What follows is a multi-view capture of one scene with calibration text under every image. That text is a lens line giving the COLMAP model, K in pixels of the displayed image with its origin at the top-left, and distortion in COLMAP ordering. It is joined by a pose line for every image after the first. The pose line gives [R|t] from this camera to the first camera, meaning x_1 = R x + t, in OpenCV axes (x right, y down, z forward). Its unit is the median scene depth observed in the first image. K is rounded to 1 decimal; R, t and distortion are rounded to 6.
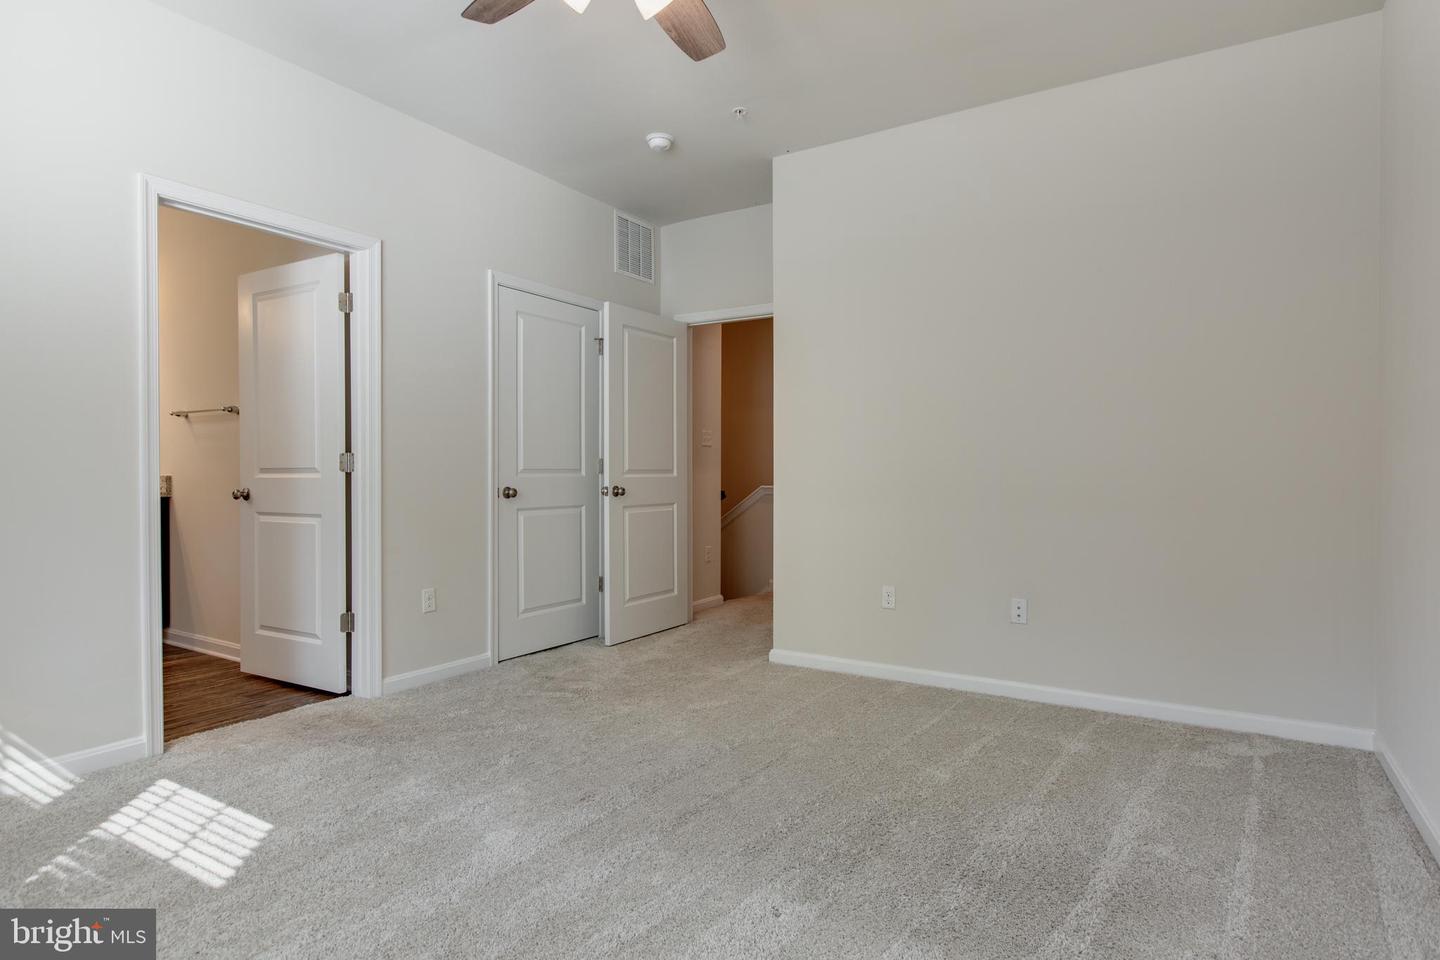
lens RADIAL K [[772.8, 0, 720.0], [0, 772.8, 480.0], [0, 0, 1]] dist [-0.005783, -0.001722]
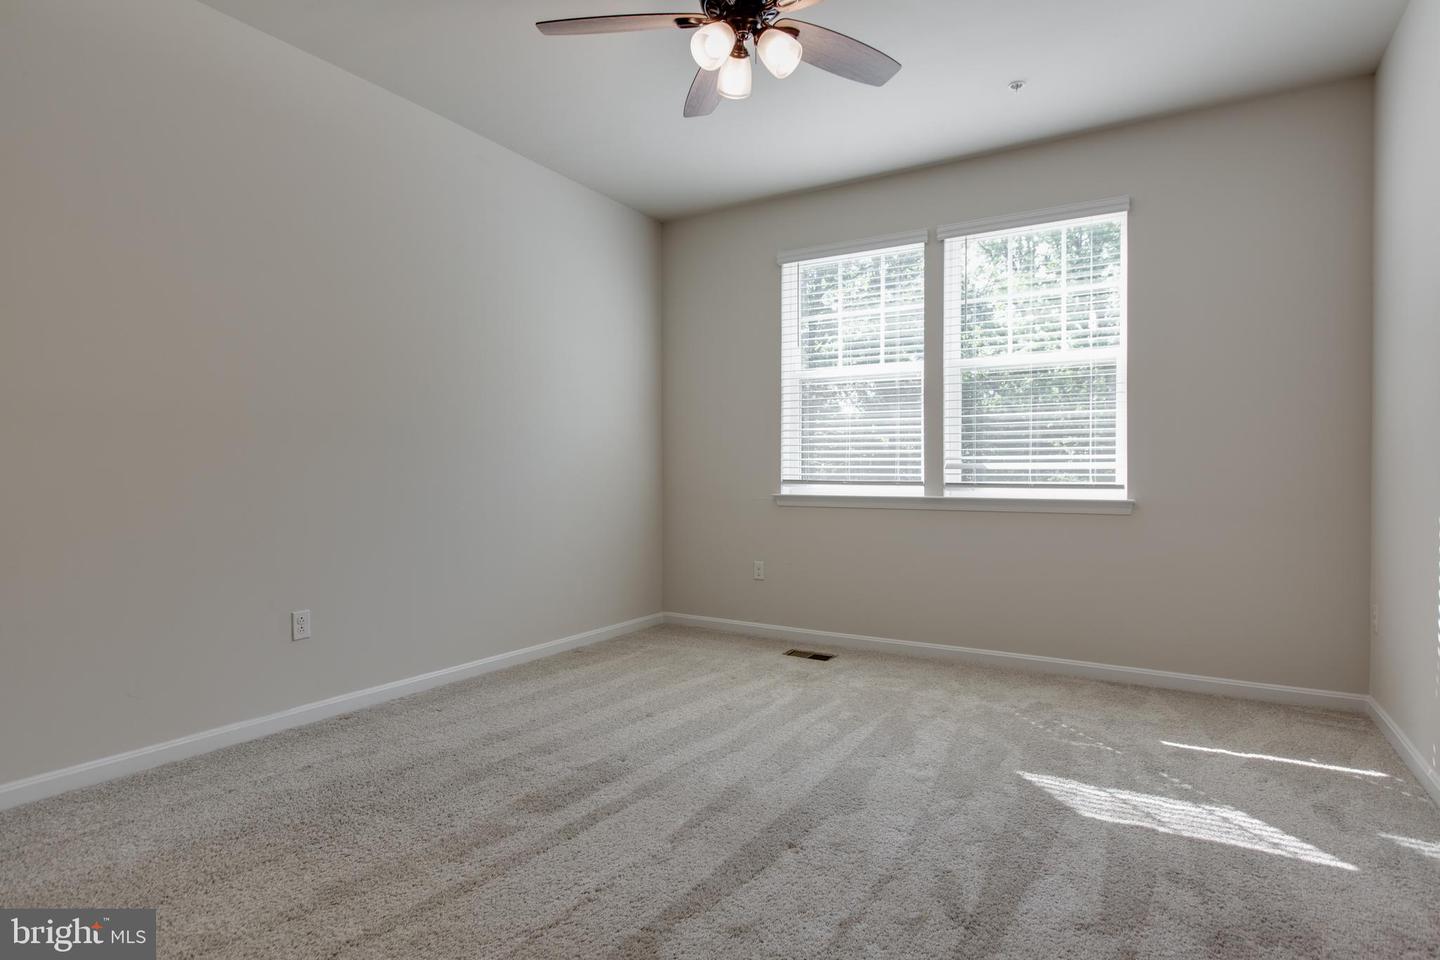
lens RADIAL K [[788.2, 0, 723.4], [0, 788.2, 481.5], [0, 0, 1]] dist [-0.001423, -0.000683]
pose [[-0.999955, -0.006955, 0.006501, -0.068521], [-0.006871, 0.999894, 0.012808, -0.006003], [-0.006589, 0.012763, -0.999897, 1.358842]]
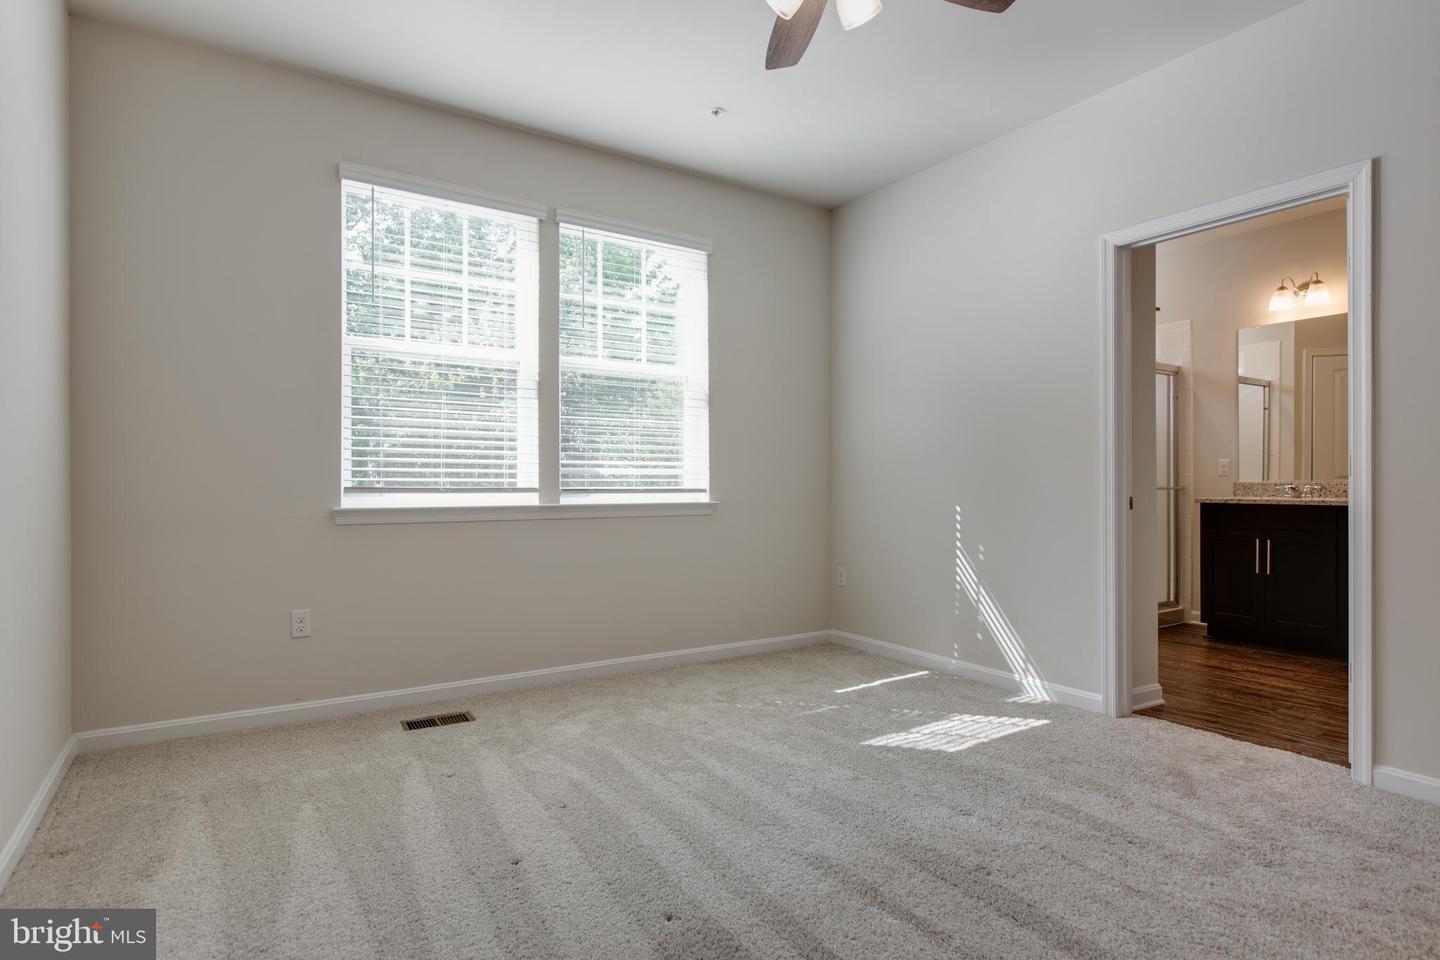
lens RADIAL K [[772.8, 0, 720.0], [0, 772.8, 480.0], [0, 0, 1]] dist [-0.005783, -0.001722]
pose [[-0.418449, -0.004903, -0.908227, 0.512406], [-0.009433, 0.999955, -0.001052, -0.004256], [0.908191, 0.008127, -0.418477, 0.783449]]
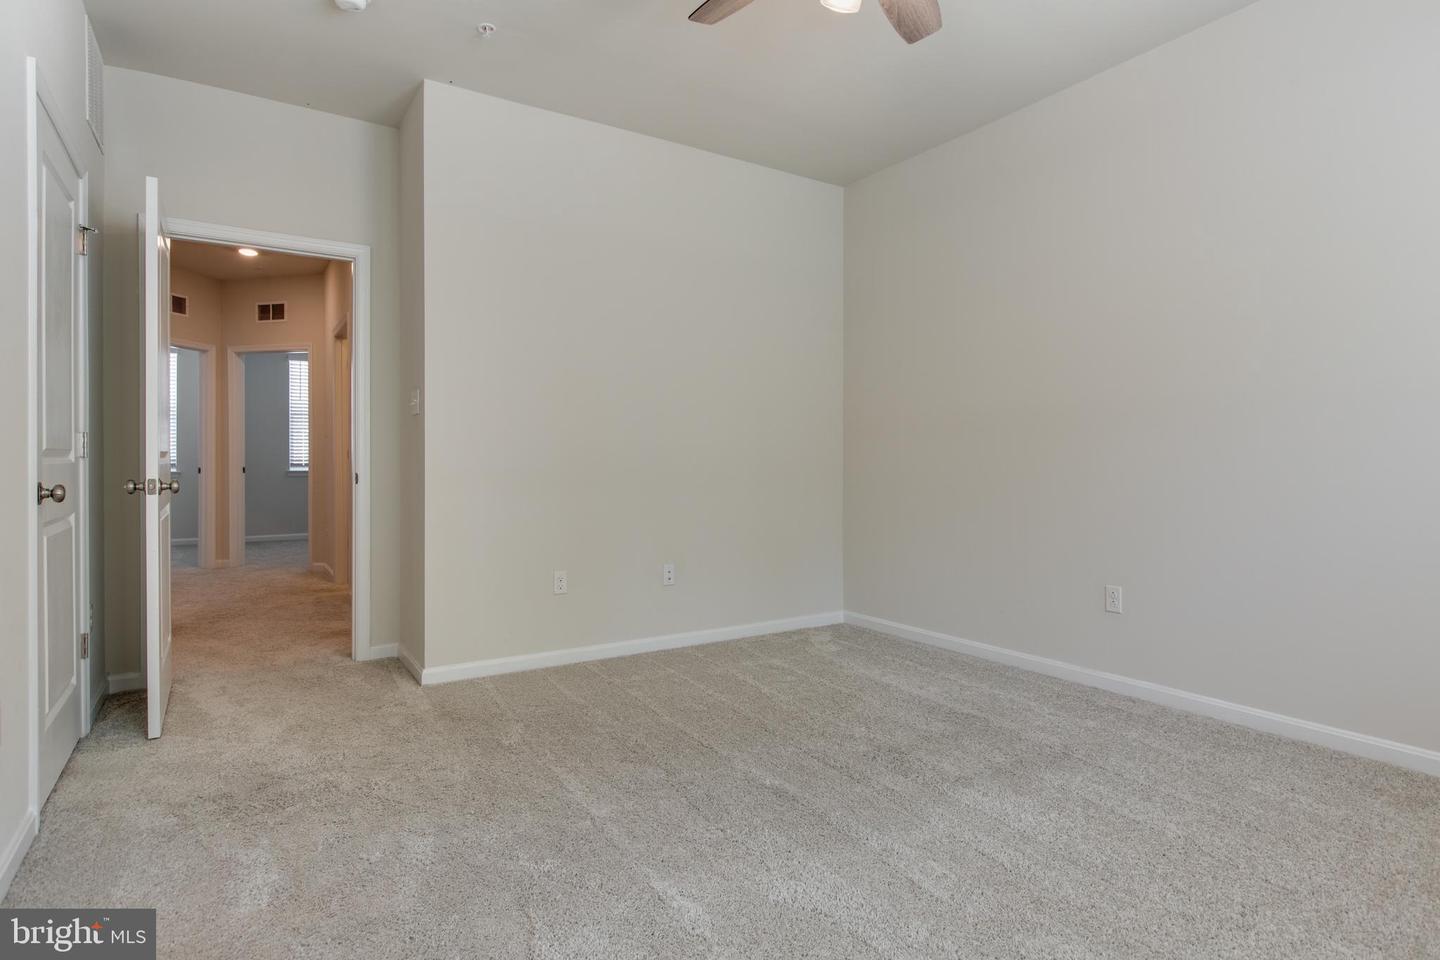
lens RADIAL K [[764.5, 0, 723.5], [0, 764.5, 465.1], [0, 0, 1]] dist [0.002888, 0.000271]
pose [[0.415548, -0.003857, 0.909563, -0.688776], [0.006755, 0.999977, 0.001155, 0.000497], [-0.909546, 0.005664, 0.415564, 0.462047]]
